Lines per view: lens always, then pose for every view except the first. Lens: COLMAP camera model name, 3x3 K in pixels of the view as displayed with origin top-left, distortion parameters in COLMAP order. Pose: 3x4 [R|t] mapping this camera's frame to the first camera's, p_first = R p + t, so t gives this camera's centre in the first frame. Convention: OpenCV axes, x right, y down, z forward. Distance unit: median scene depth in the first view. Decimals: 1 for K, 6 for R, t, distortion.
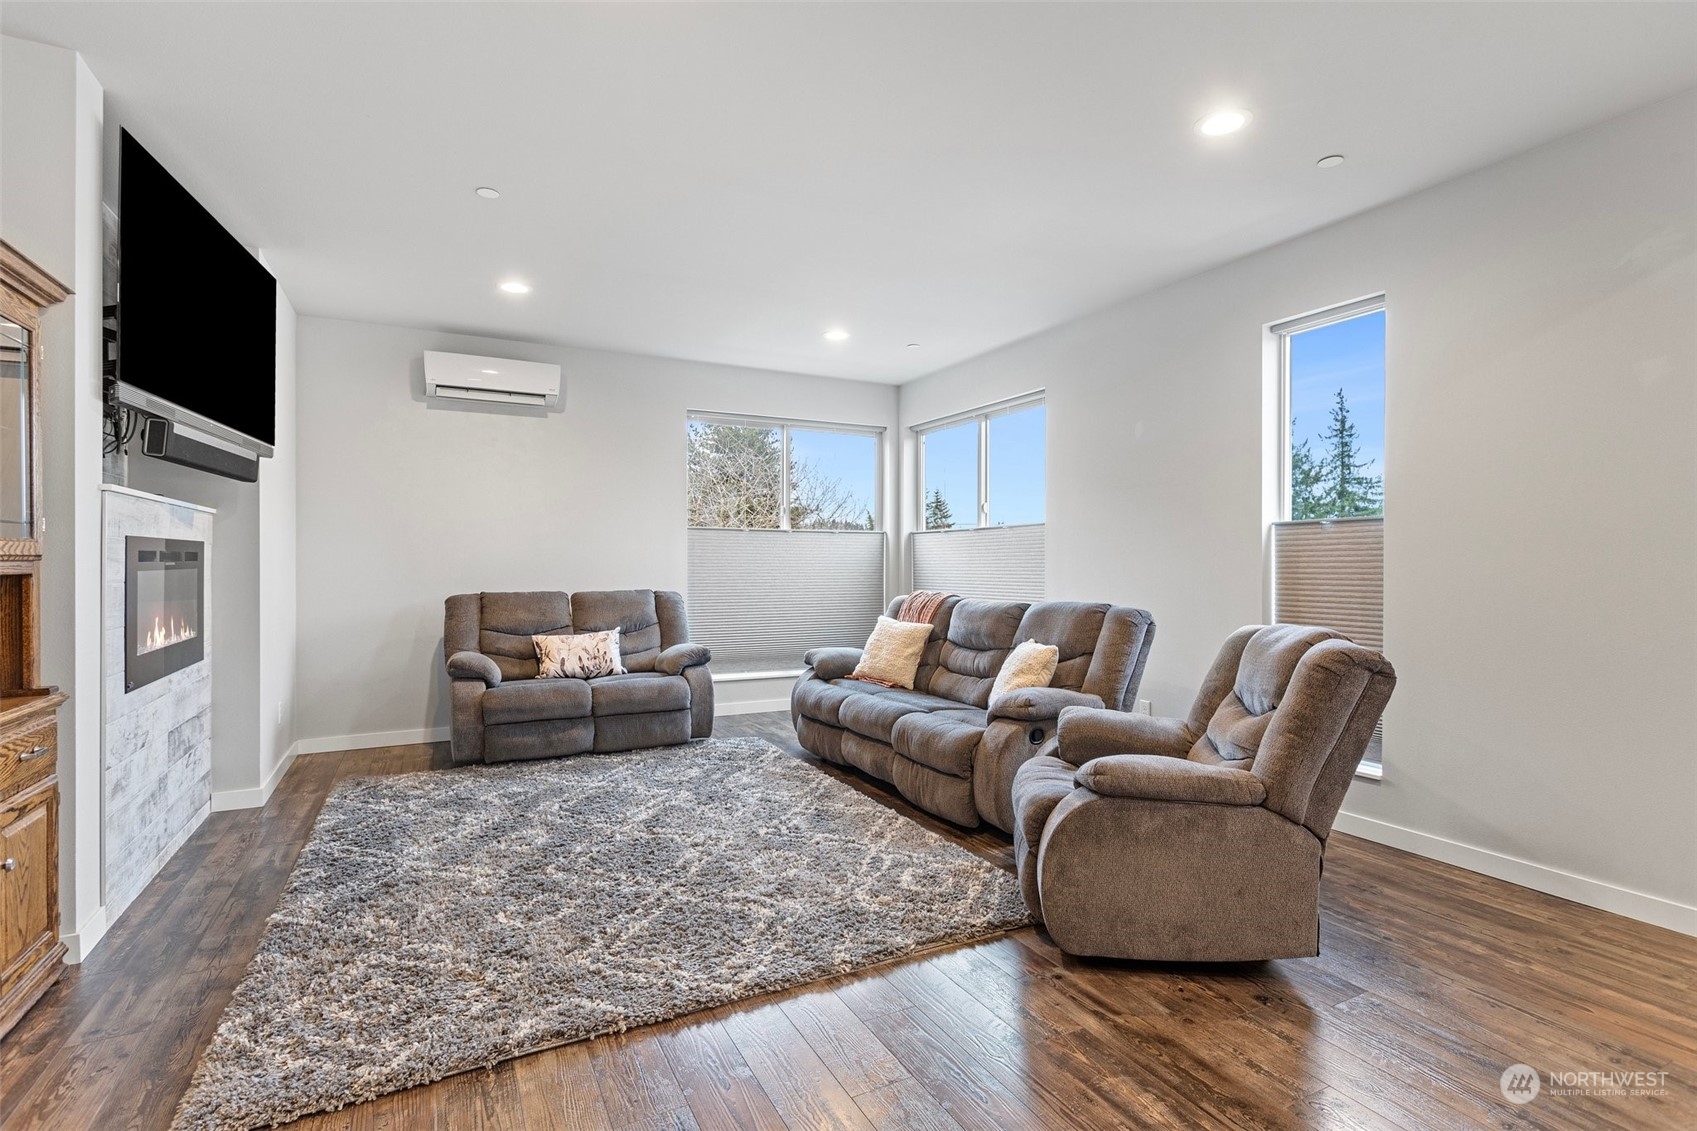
lens RADIAL K [[808.8, 0, 841.0], [0, 808.8, 571.4], [0, 0, 1]] dist [0.006277, -0.001110]
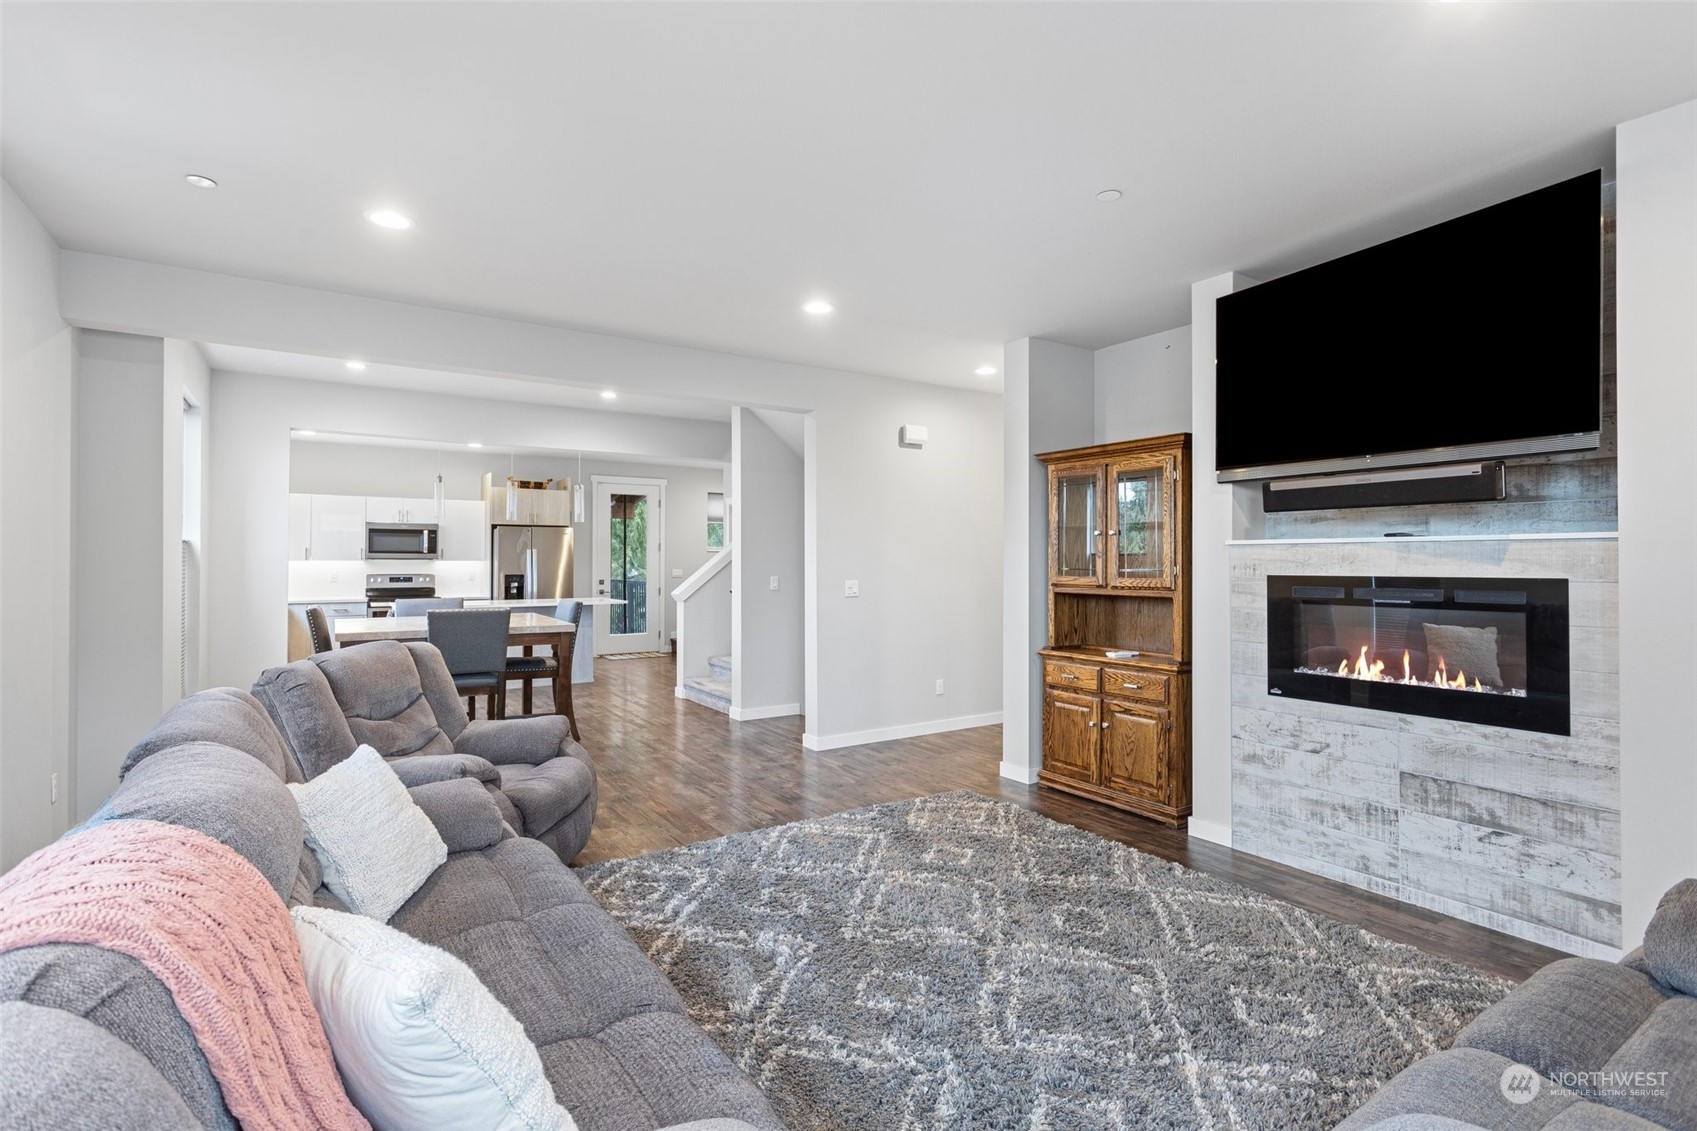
lens RADIAL K [[808.8, 0, 845.8], [0, 808.8, 557.7], [0, 0, 1]] dist [0.006277, -0.001110]
pose [[-0.993118, -0.002611, -0.117088, -0.025205], [-0.003218, 0.999982, 0.005000, -0.045883], [0.117073, 0.005342, -0.993109, 1.328549]]
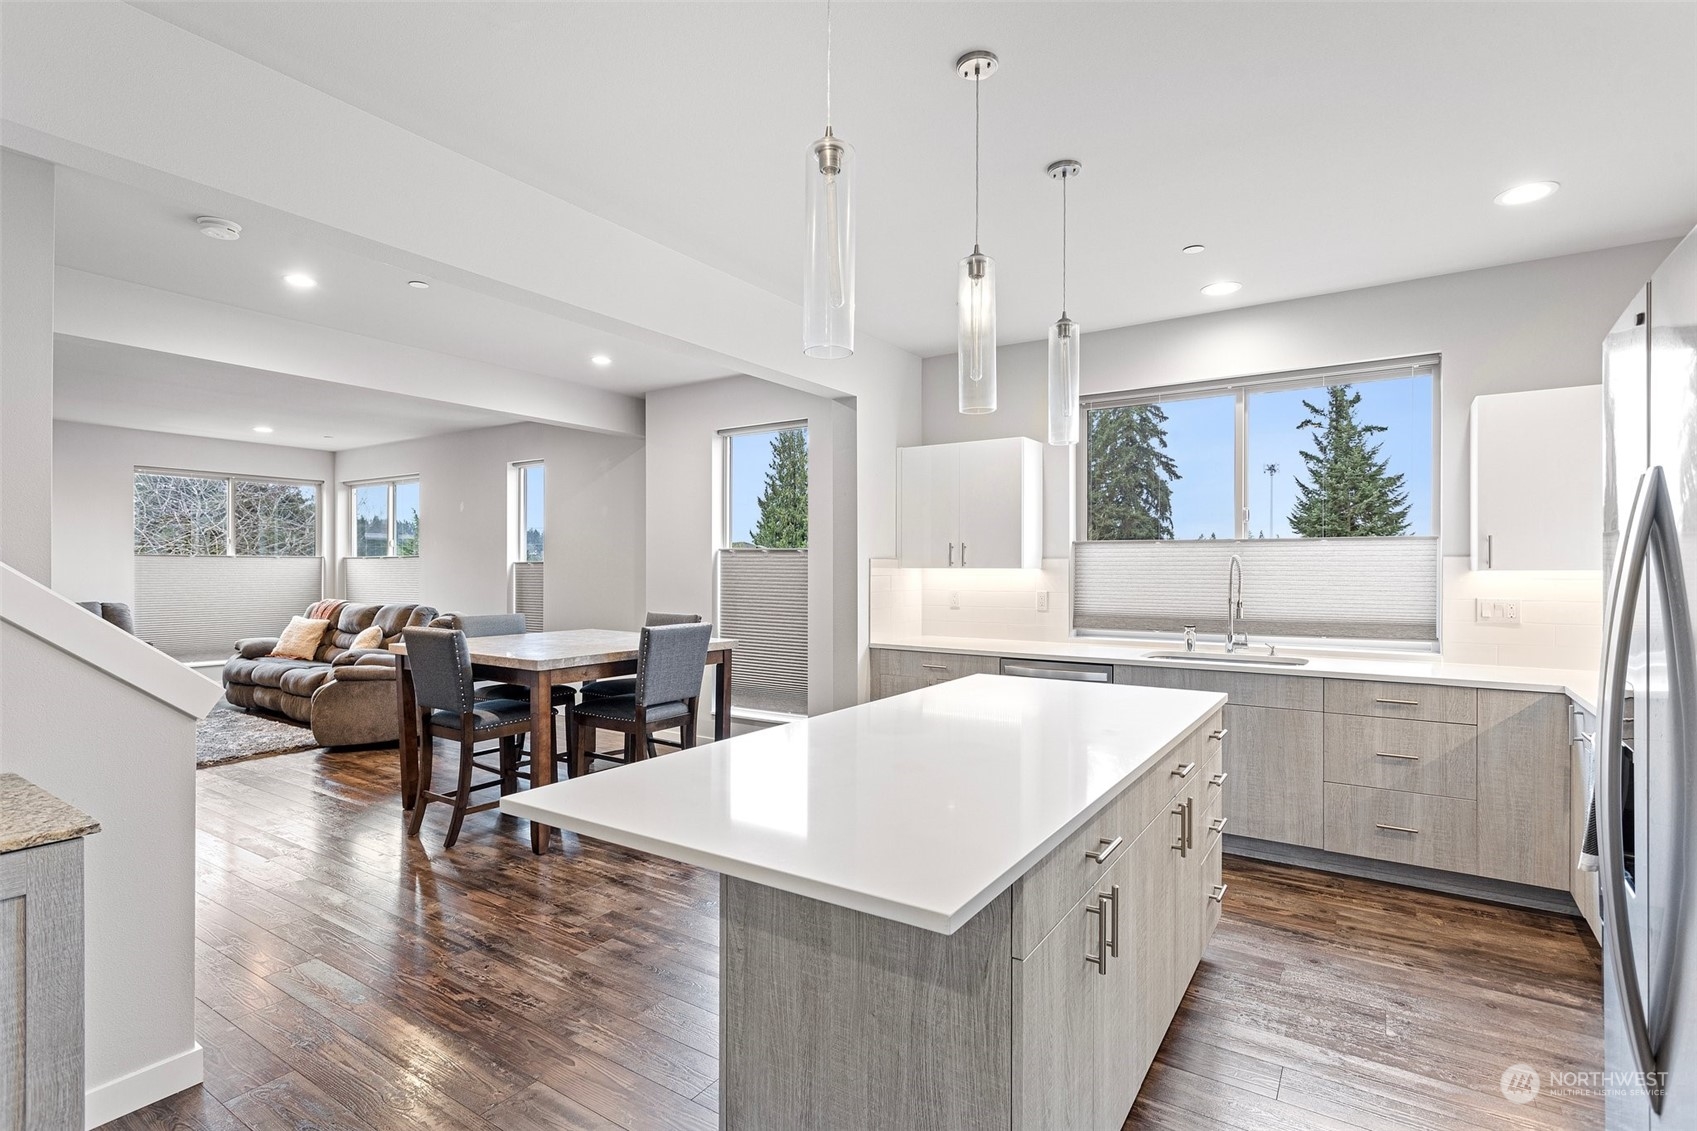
lens RADIAL K [[808.8, 0, 833.4], [0, 808.8, 566.5], [0, 0, 1]] dist [0.006277, -0.001110]
pose [[0.873038, 0.002223, 0.487647, 0.205222], [0.002329, 0.999959, -0.008728, -0.025559], [-0.487646, 0.008756, 0.872997, -0.921832]]
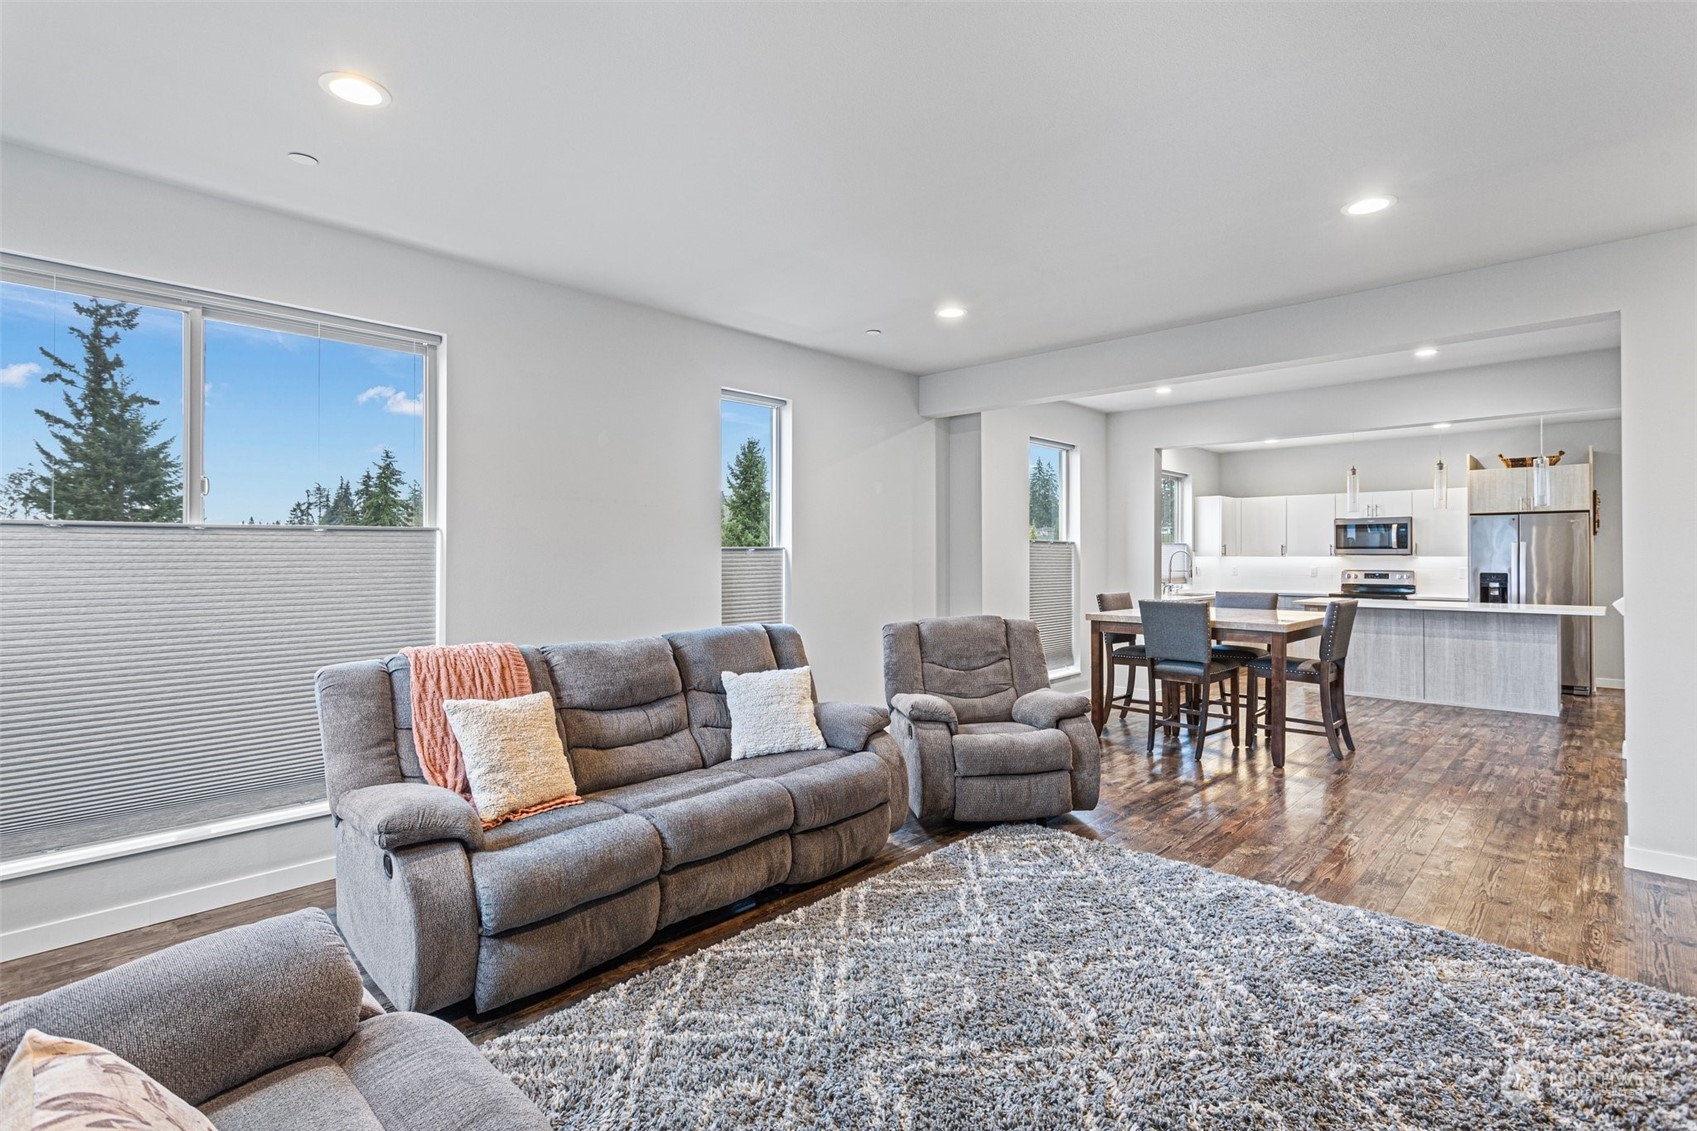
lens RADIAL K [[808.8, 0, 857.2], [0, 808.8, 550.9], [0, 0, 1]] dist [0.006277, -0.001110]
pose [[-0.338452, 0.005703, 0.940966, -0.592679], [0.008192, 0.999962, -0.003114, -0.042198], [-0.940948, 0.006655, -0.338486, 1.028231]]
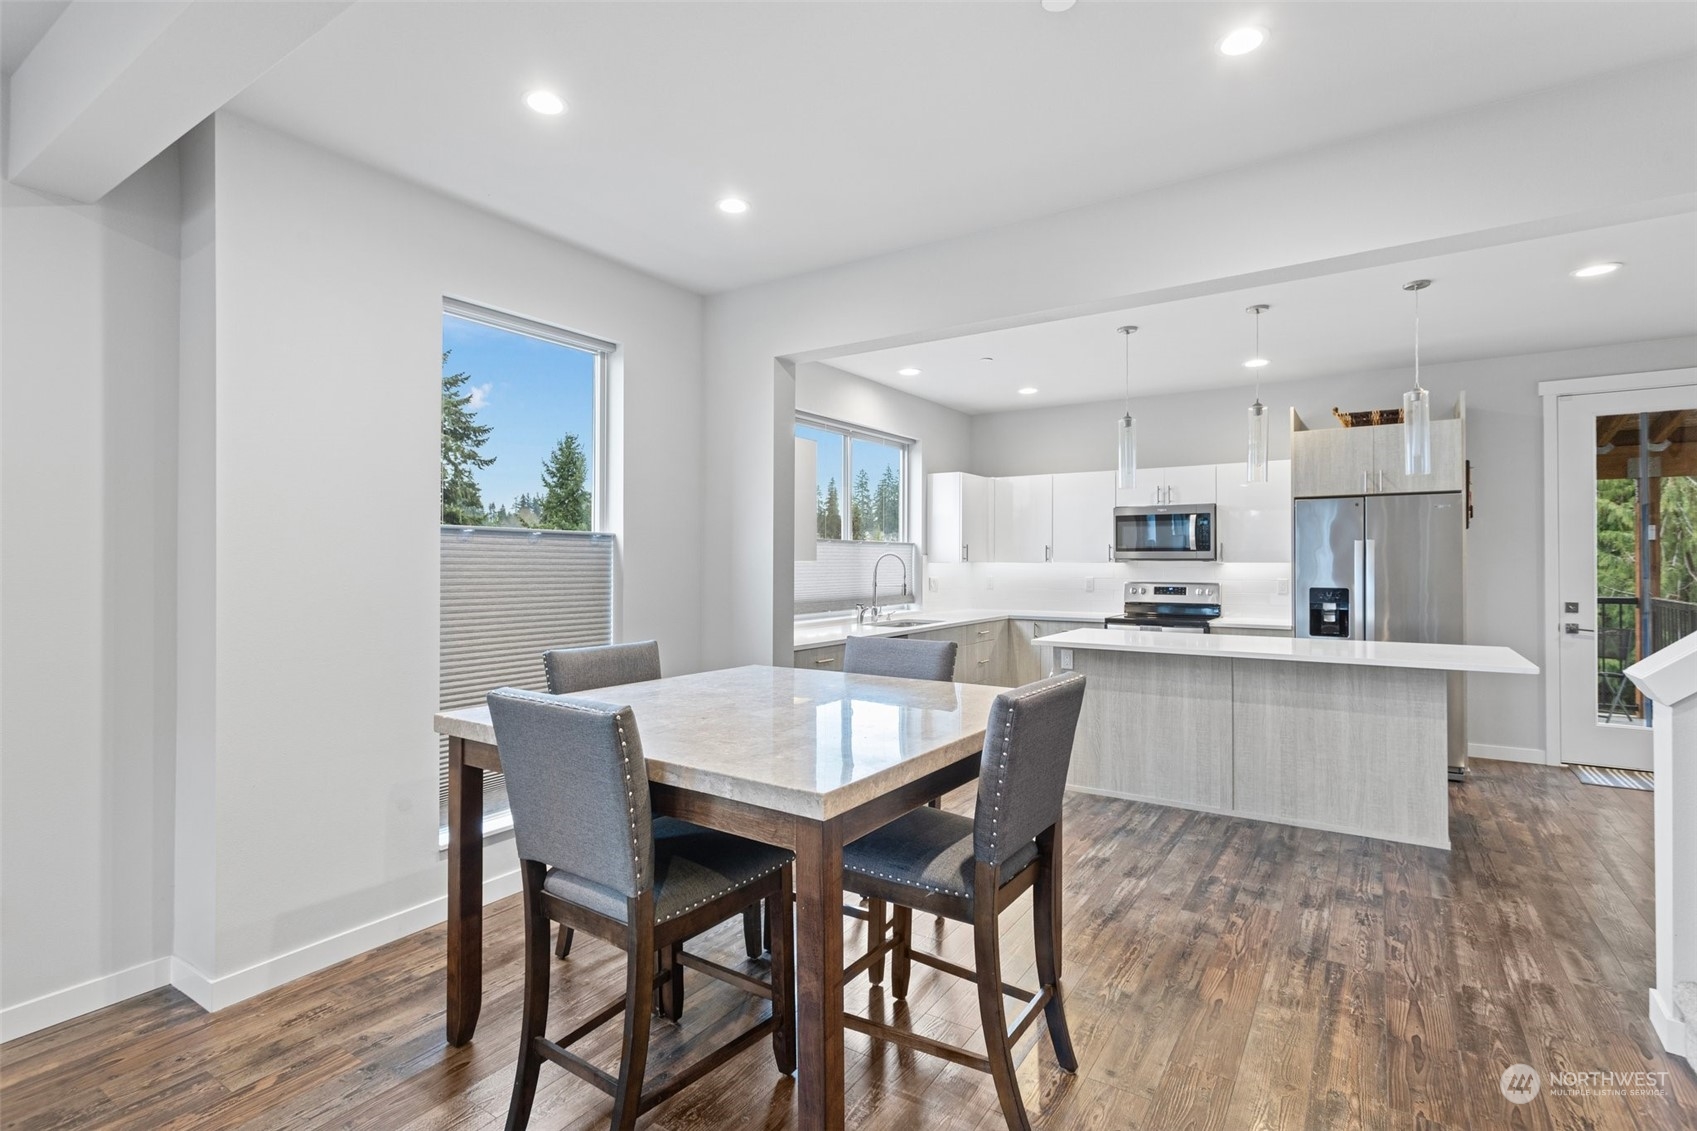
lens RADIAL K [[808.8, 0, 868.1], [0, 808.8, 555.7], [0, 0, 1]] dist [0.006277, -0.001110]
pose [[-0.509474, 0.006072, 0.860465, -0.061181], [0.007807, 0.999967, -0.002434, -0.036286], [-0.860451, 0.005478, -0.509504, 0.281701]]
